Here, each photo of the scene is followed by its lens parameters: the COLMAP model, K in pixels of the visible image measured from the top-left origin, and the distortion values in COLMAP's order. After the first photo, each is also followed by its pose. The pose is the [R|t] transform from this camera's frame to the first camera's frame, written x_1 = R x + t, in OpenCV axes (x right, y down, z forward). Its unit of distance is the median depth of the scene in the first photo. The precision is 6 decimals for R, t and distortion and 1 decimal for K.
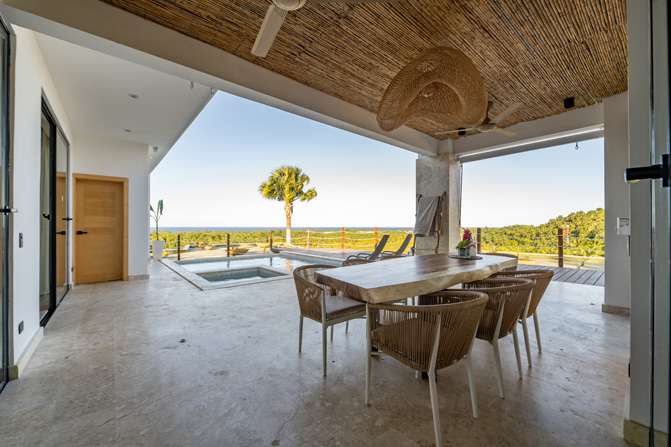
lens RADIAL K [[267.5, 0, 332.5], [0, 267.5, 226.2], [0, 0, 1]] dist [-0.009891, -0.000506]
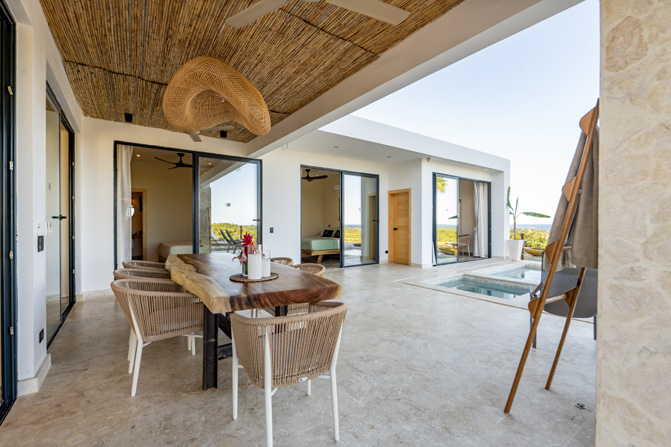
lens RADIAL K [[287.8, 0, 329.1], [0, 287.8, 221.4], [0, 0, 1]] dist [-0.010067, -0.000089]
pose [[-0.079355, -0.003005, -0.996842, 0.686629], [0.006586, 0.999972, -0.003539, -0.014379], [0.996825, -0.006846, -0.079333, 0.729945]]
